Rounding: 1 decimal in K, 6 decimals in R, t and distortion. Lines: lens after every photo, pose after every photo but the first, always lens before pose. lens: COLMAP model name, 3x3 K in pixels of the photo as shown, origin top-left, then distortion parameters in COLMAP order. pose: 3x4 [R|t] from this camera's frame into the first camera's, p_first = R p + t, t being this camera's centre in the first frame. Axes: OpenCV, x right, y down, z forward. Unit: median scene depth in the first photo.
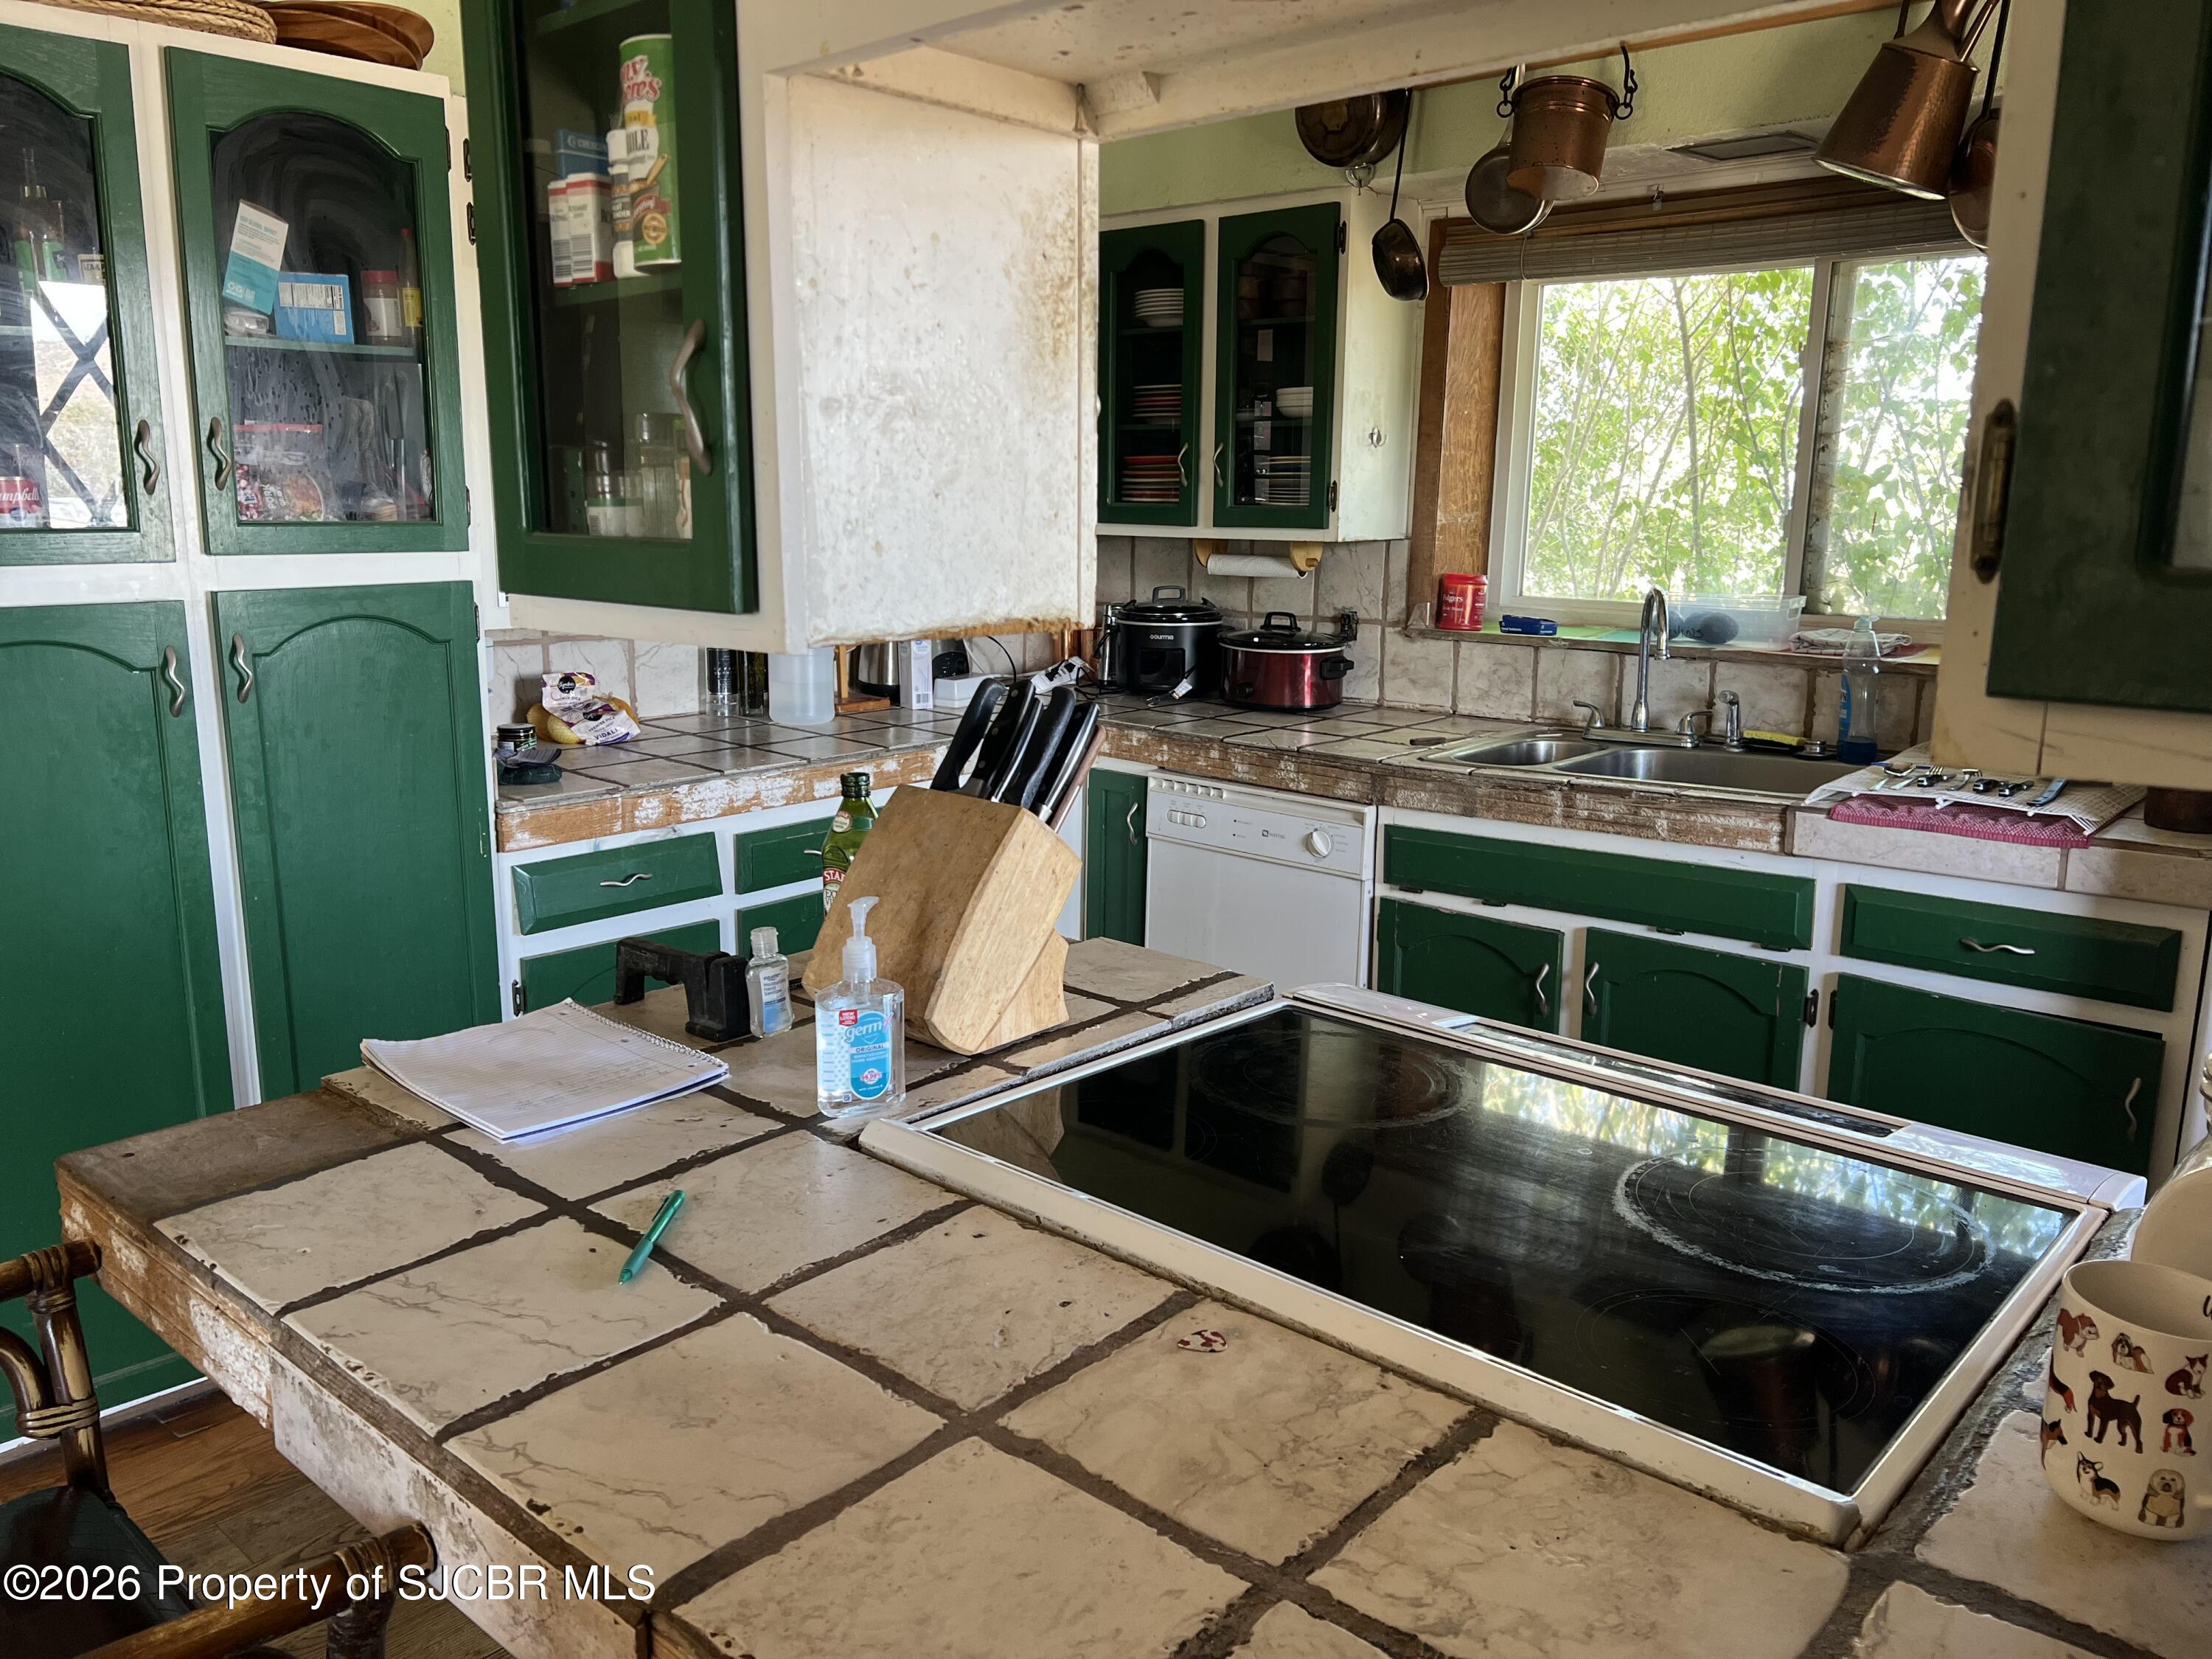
lens RADIAL K [[1666.1, 0, 1095.9], [0, 1666.1, 813.3], [0, 0, 1]] dist [0.037428, -0.004377]
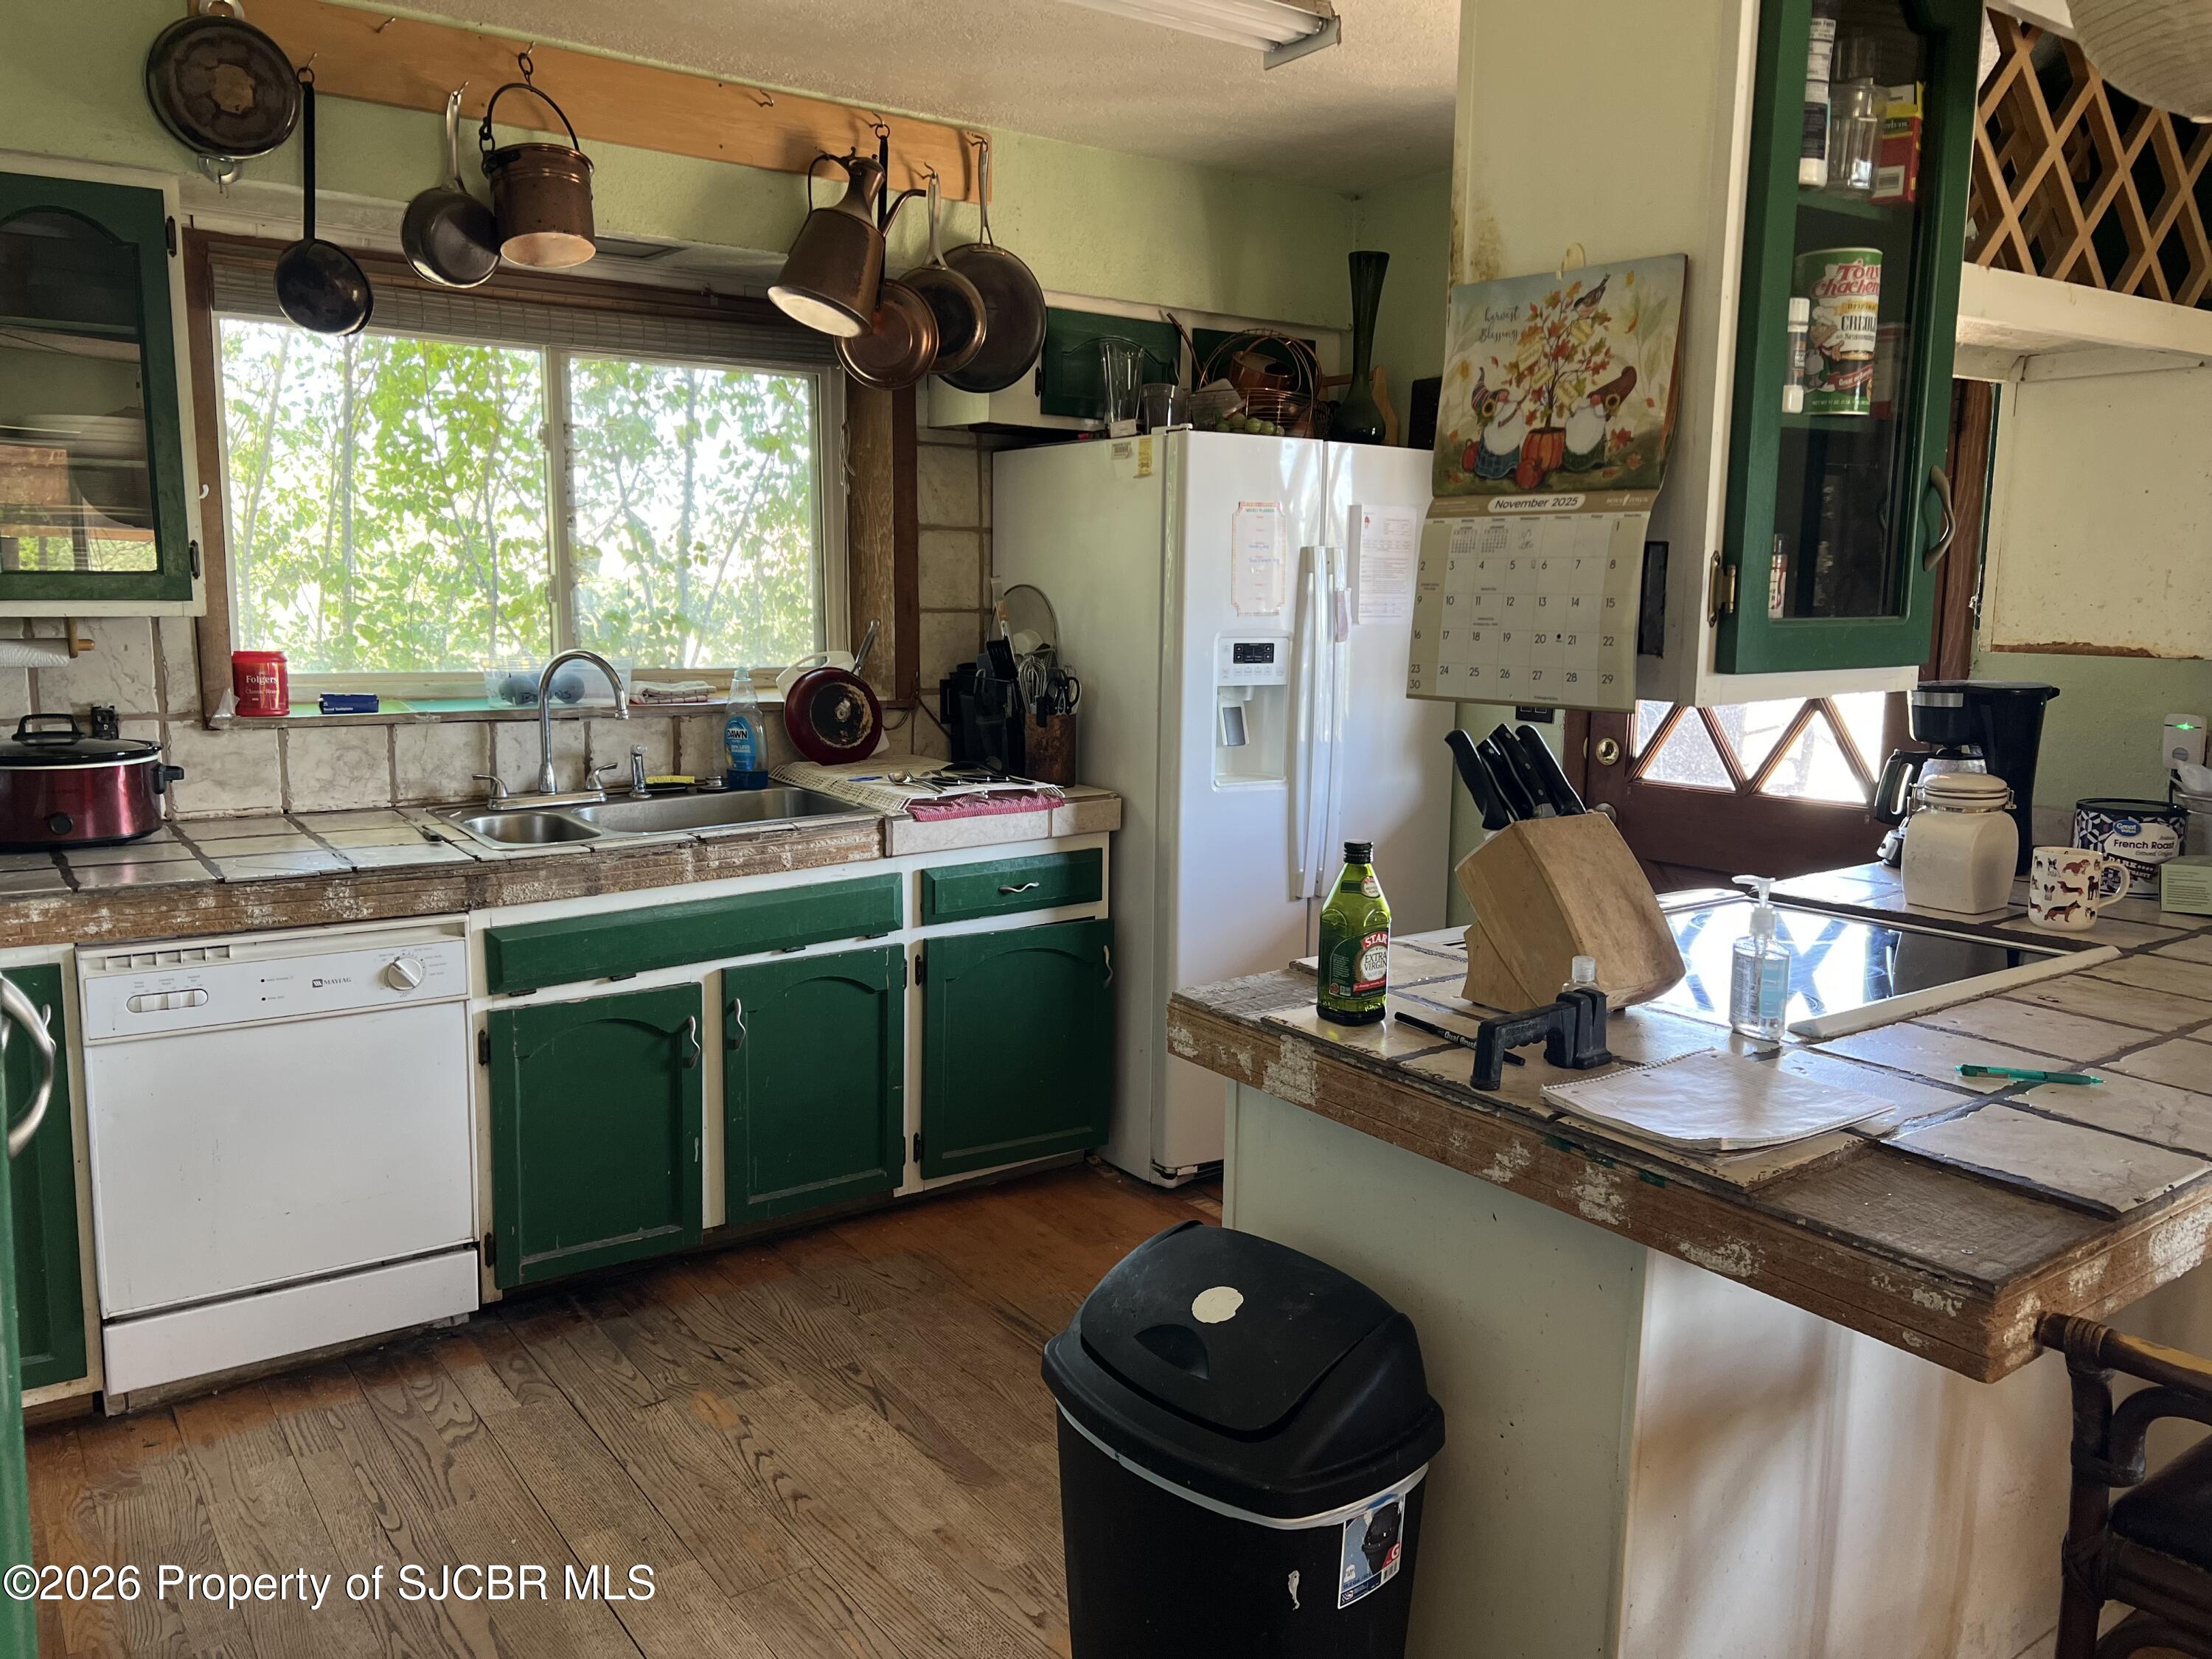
lens RADIAL K [[1666.1, 0, 1099.4], [0, 1666.1, 839.1], [0, 0, 1]] dist [0.037428, -0.004377]
pose [[0.201149, -0.156714, 0.966944, -0.615347], [0.173870, 0.977157, 0.122200, -0.092389], [-0.964006, 0.143542, 0.223802, 0.478924]]
